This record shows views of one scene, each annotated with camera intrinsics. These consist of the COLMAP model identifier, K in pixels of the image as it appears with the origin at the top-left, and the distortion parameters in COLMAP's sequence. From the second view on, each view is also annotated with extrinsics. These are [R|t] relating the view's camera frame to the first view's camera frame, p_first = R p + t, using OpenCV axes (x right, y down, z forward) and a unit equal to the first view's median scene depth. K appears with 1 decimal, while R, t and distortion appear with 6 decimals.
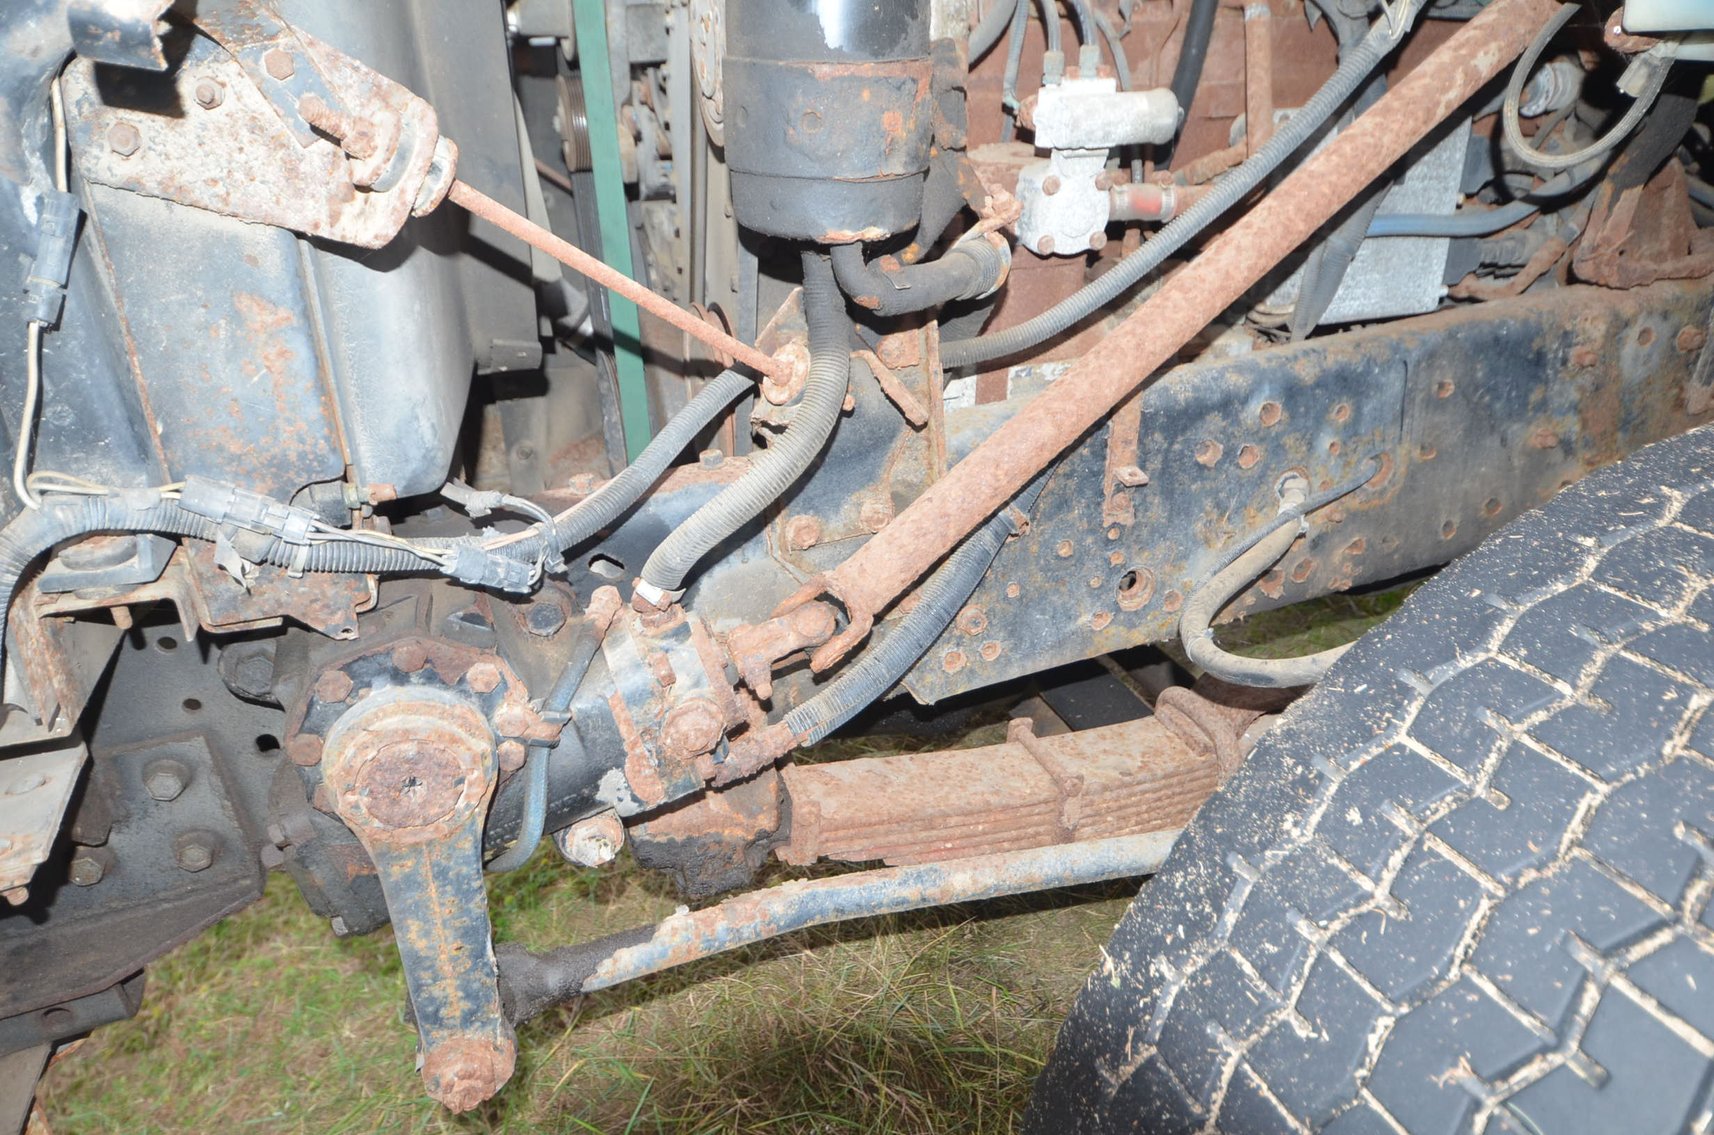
lens RADIAL K [[1157.6, 0, 864.9], [0, 1157.6, 571.6], [0, 0, 1]] dist [0.029329, -0.028082]
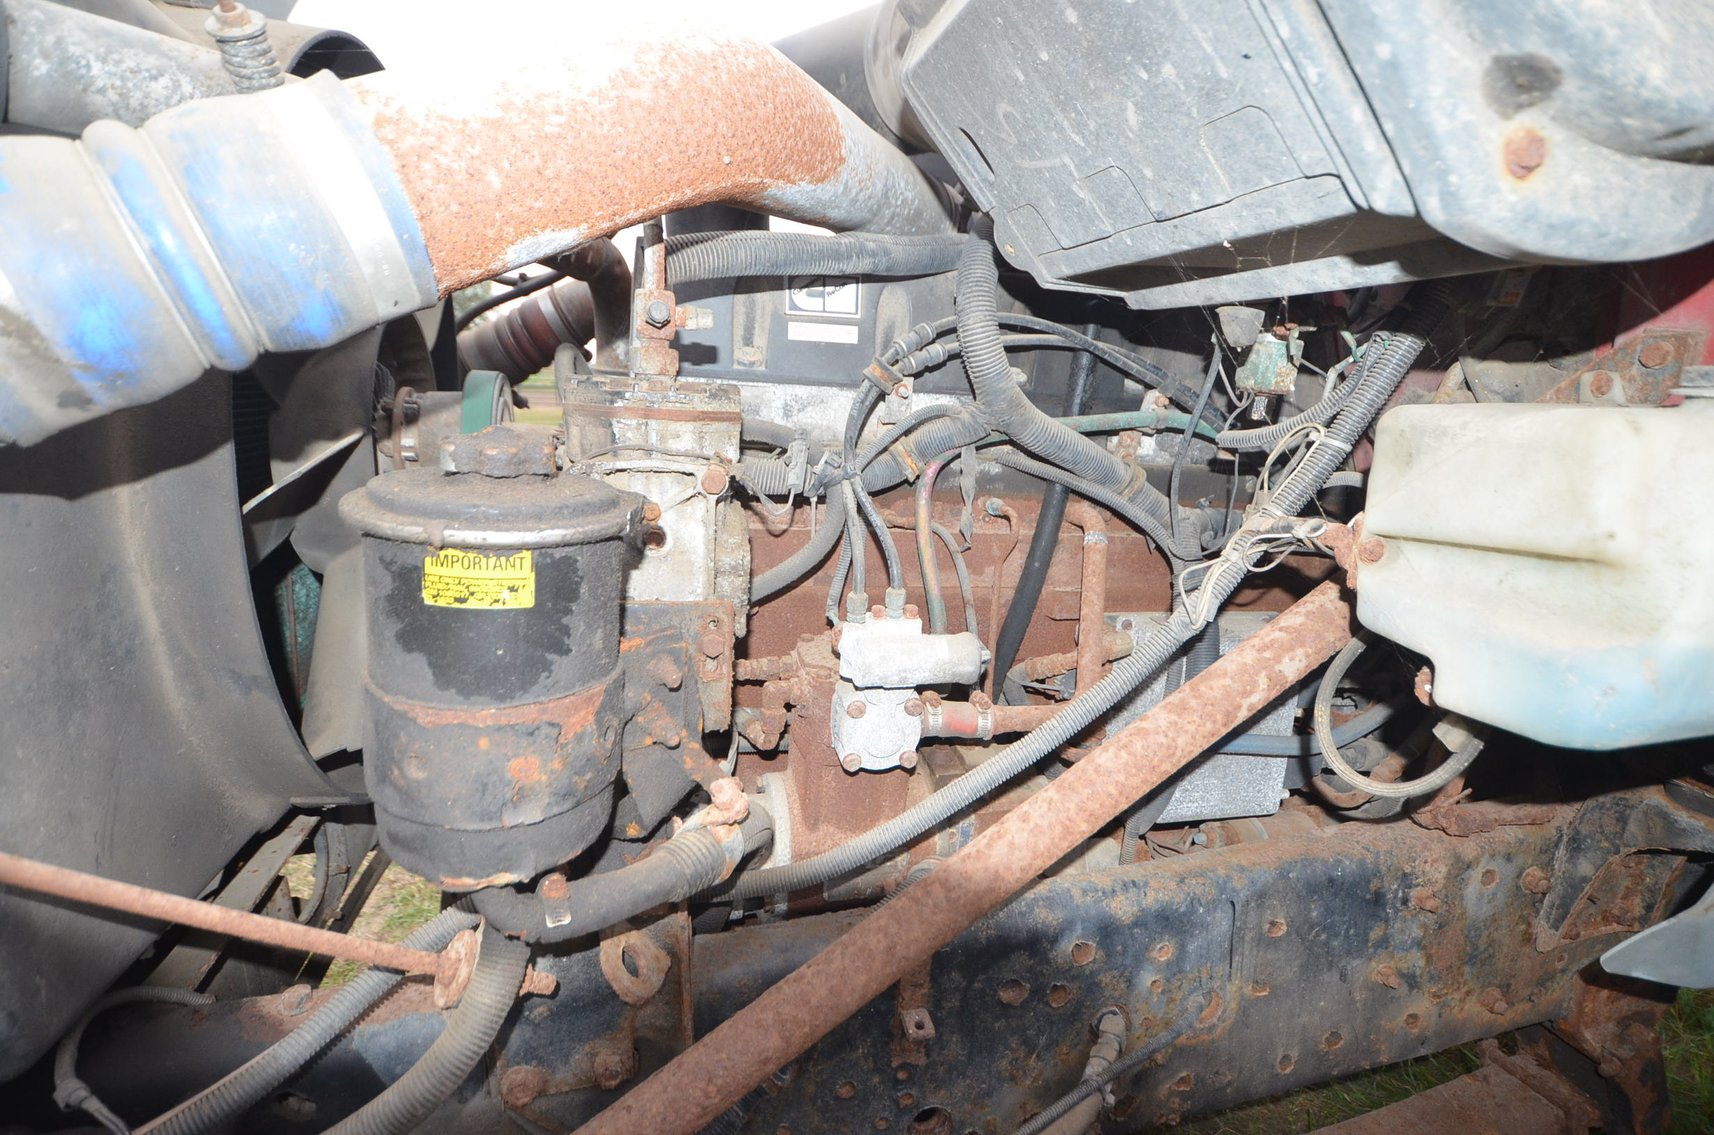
lens RADIAL K [[856.4, 0, 864.4], [0, 856.4, 570.1], [0, 0, 1]] dist [0.023996, -0.031369]
pose [[0.993009, 0.099044, -0.064210, 0.181625], [-0.110825, 0.969550, -0.218381, -0.259404], [0.040626, 0.223970, 0.973749, 0.234604]]
